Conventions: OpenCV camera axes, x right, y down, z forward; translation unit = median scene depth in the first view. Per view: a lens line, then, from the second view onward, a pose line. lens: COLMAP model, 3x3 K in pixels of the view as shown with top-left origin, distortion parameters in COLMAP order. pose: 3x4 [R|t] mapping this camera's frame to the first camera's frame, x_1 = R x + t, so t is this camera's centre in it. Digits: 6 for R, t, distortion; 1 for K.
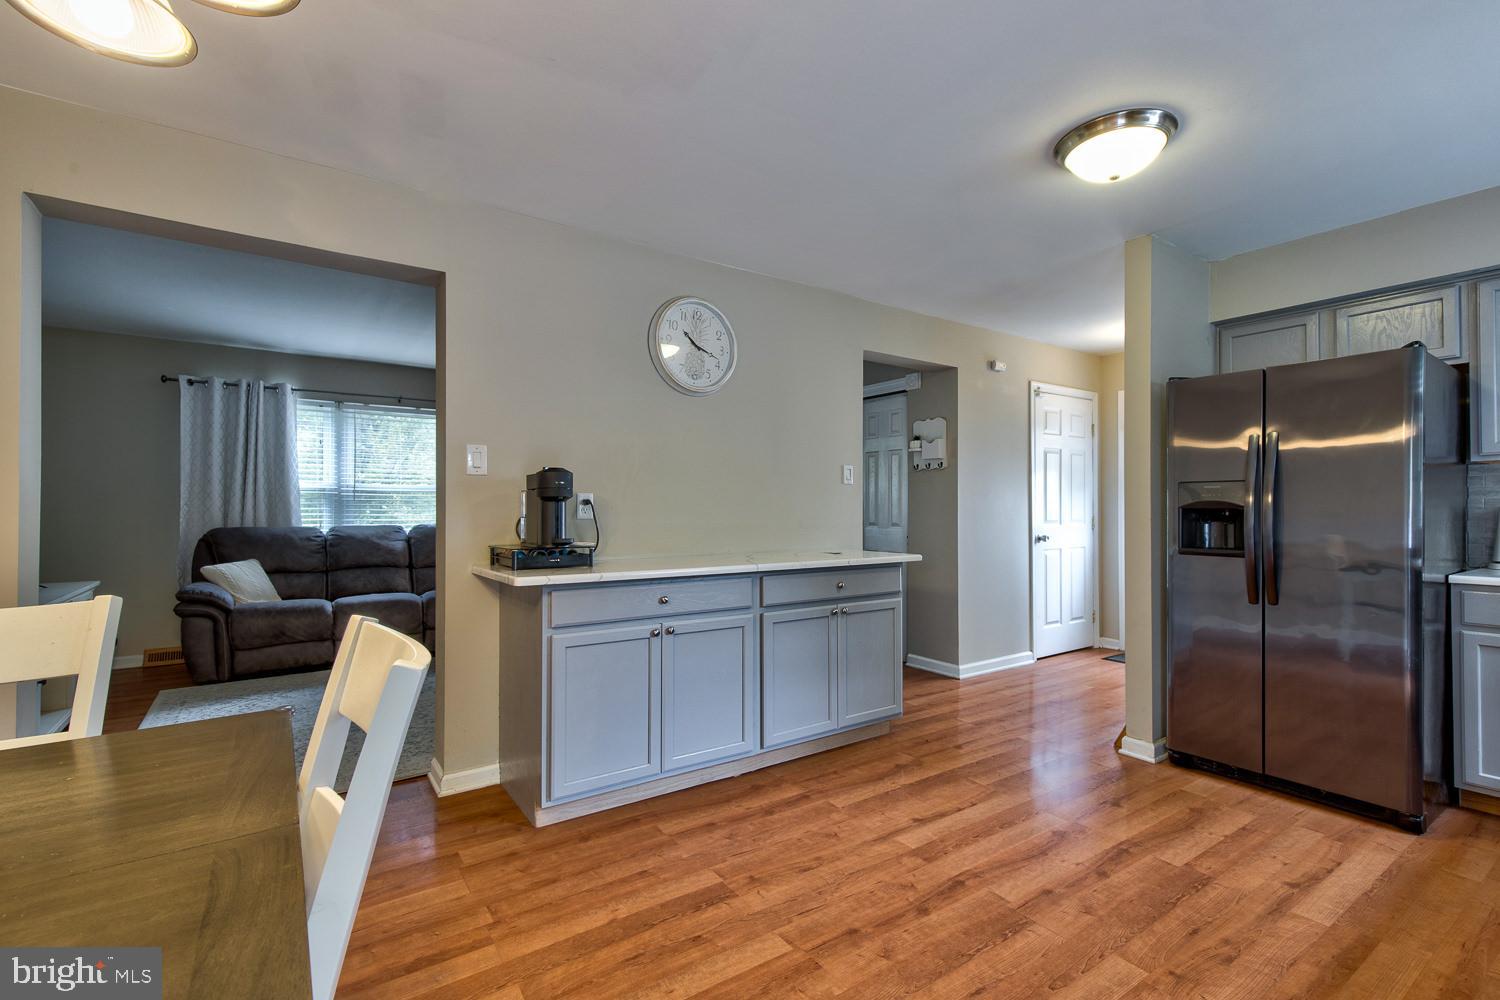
lens RADIAL K [[679.3, 0, 754.9], [0, 679.3, 510.7], [0, 0, 1]] dist [0.010647, -0.002447]
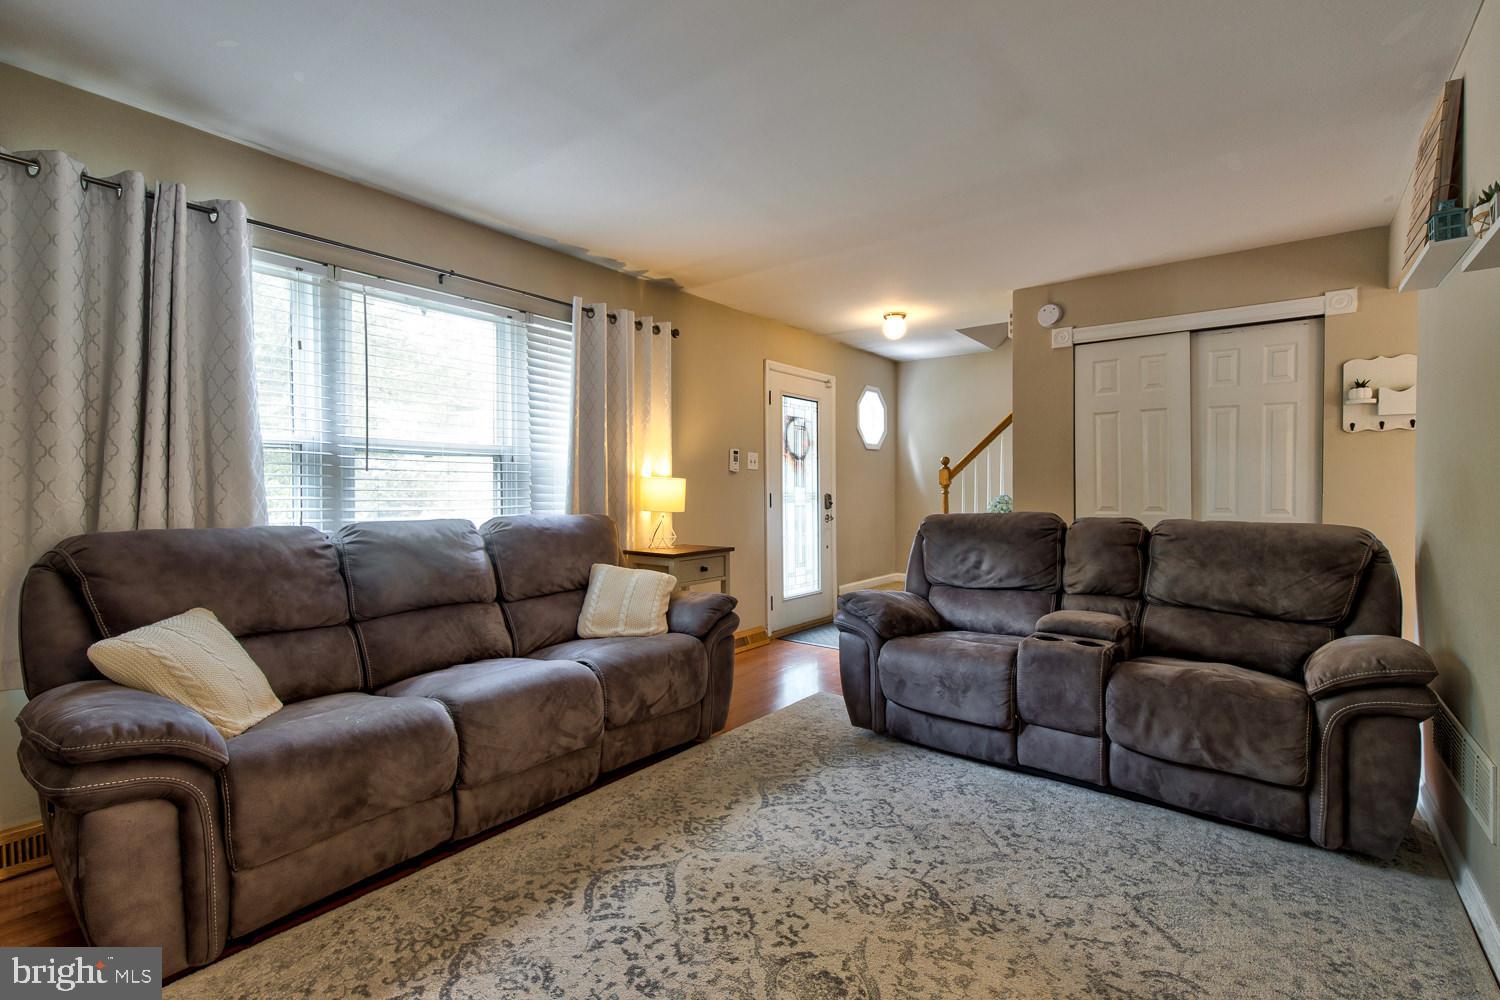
lens RADIAL K [[679.3, 0, 747.2], [0, 679.3, 501.0], [0, 0, 1]] dist [0.010647, -0.002447]
pose [[0.952430, -0.005665, 0.304704, -0.520393], [0.002367, 0.999935, 0.011193, 0.002534], [-0.304747, -0.009939, 0.952381, 0.486160]]
